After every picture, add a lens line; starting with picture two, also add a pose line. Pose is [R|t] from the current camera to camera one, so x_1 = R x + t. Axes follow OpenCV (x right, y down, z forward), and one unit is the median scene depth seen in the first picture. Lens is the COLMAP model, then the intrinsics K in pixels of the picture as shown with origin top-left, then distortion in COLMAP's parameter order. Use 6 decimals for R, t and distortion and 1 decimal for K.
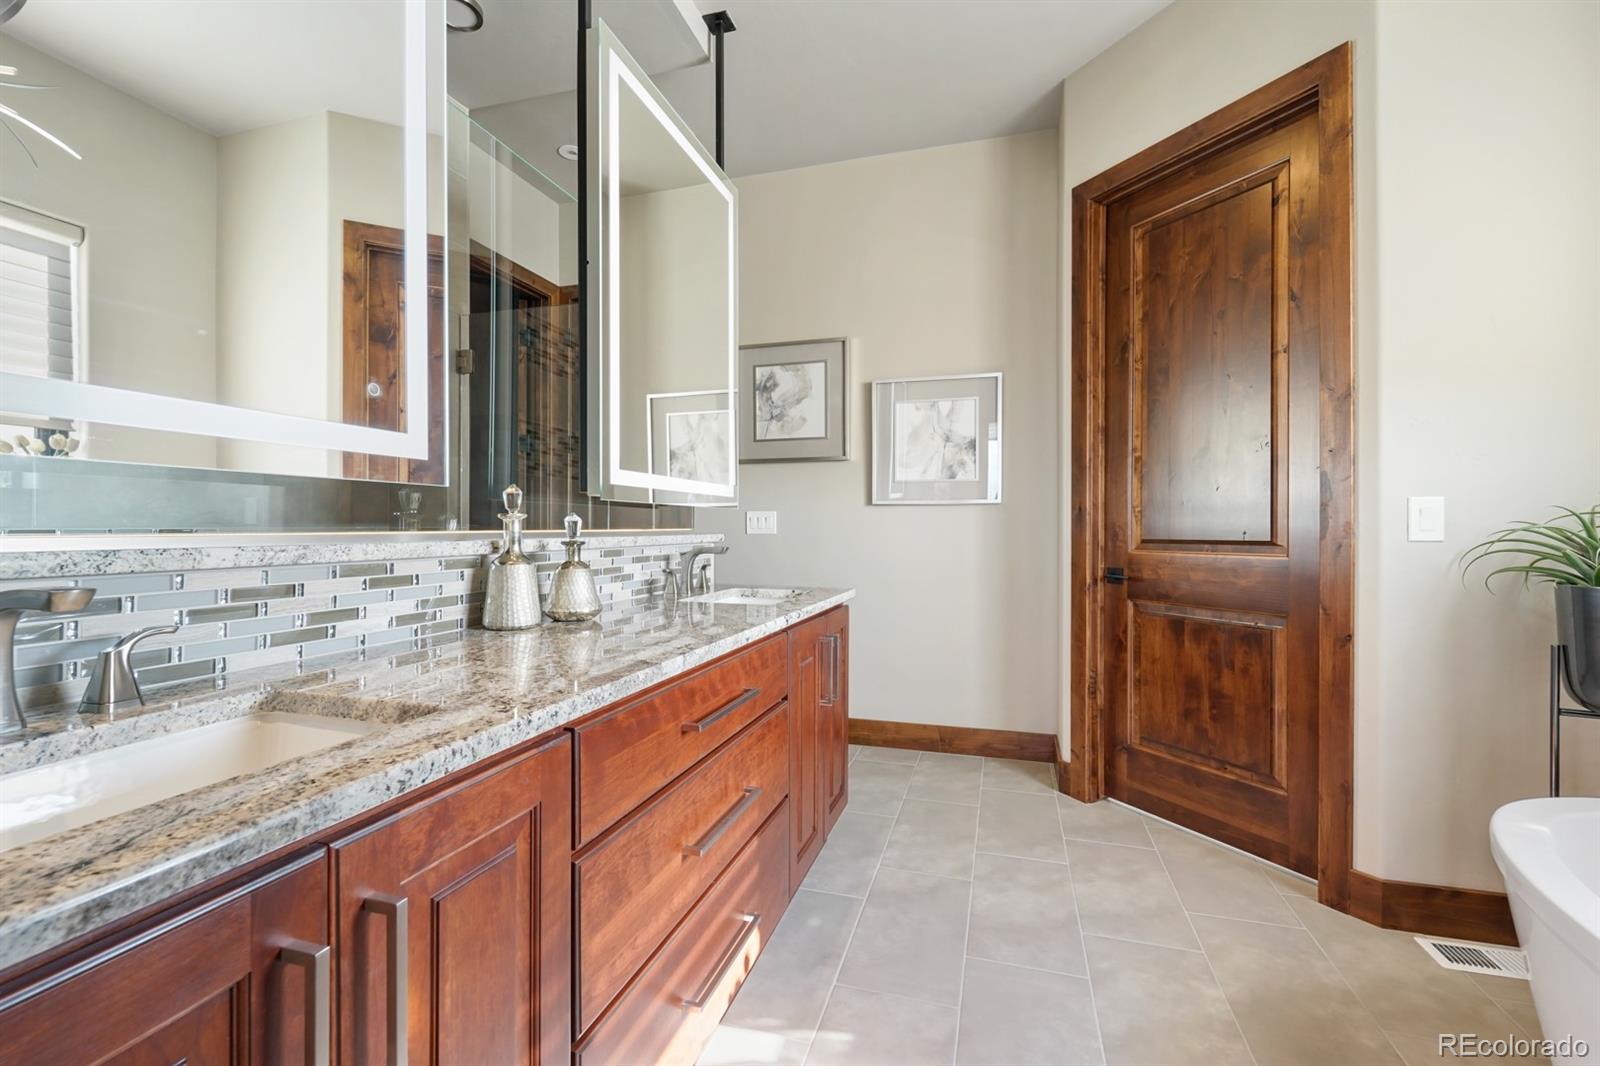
lens RADIAL K [[672.8, 0, 805.3], [0, 672.8, 533.5], [0, 0, 1]] dist [0.003691, -0.001444]
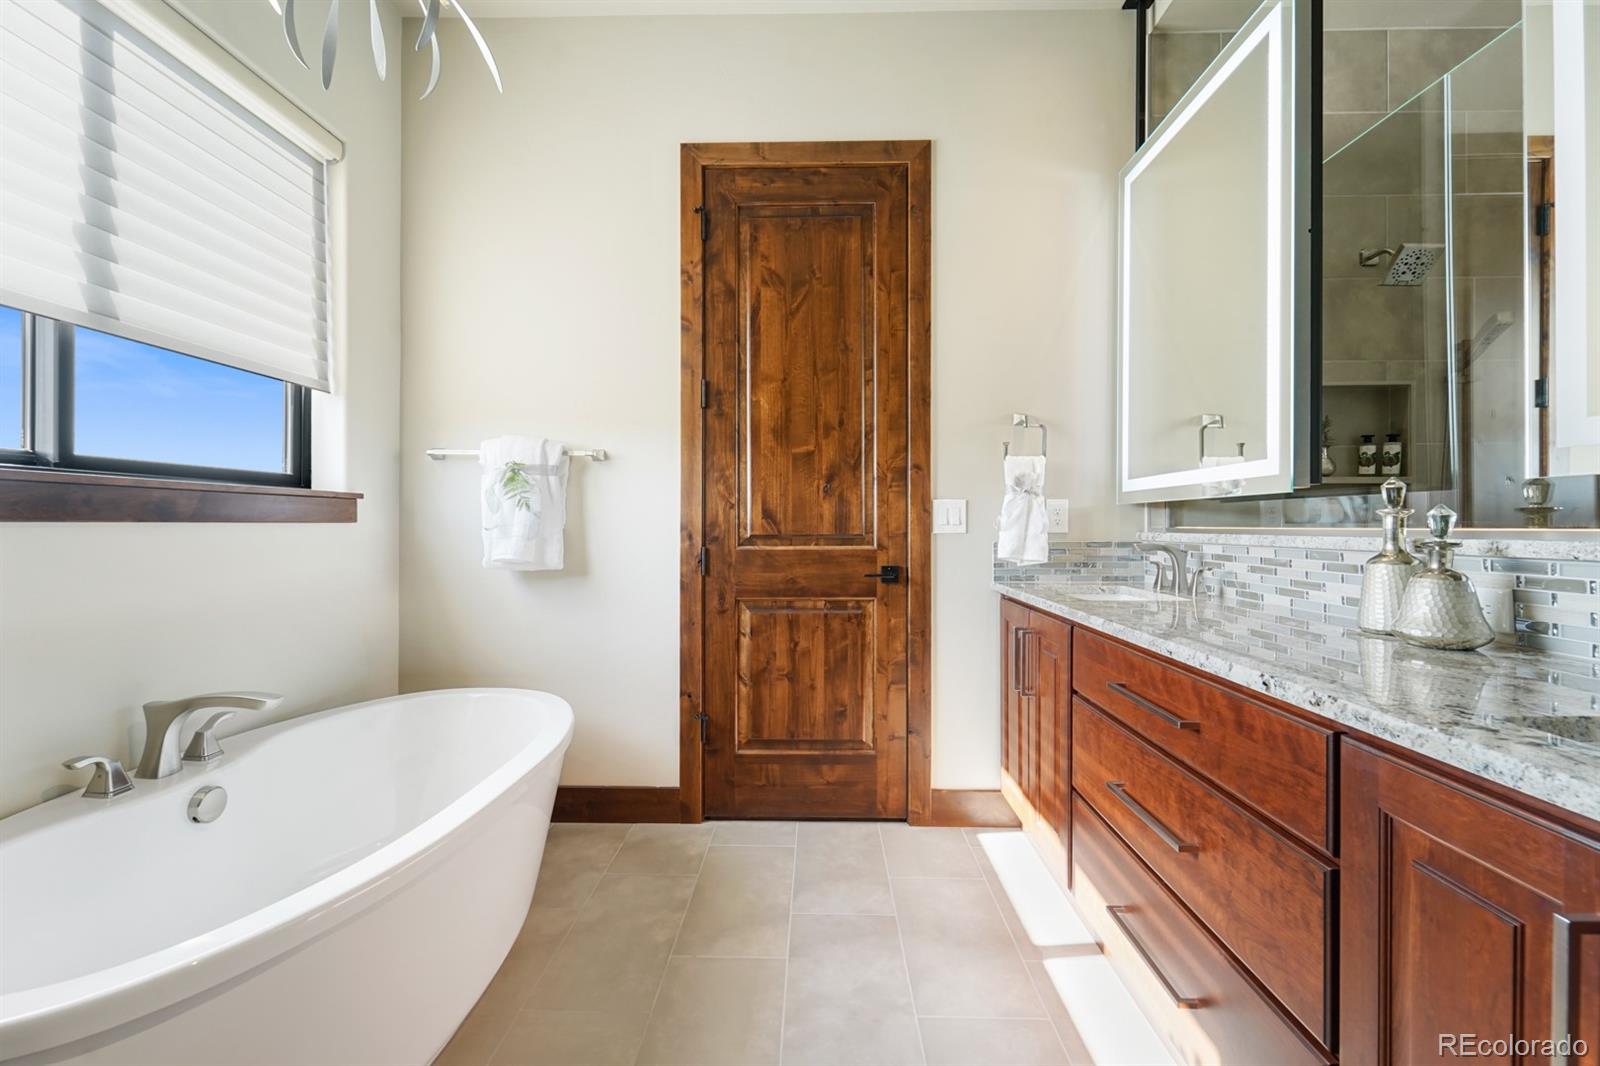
lens RADIAL K [[672.8, 0, 799.1], [0, 672.8, 527.6], [0, 0, 1]] dist [0.003691, -0.001444]
pose [[-0.962199, 0.008376, -0.272218, 0.581412], [0.005854, 0.999932, 0.010072, -0.017712], [0.272284, 0.008098, -0.962183, 1.606567]]
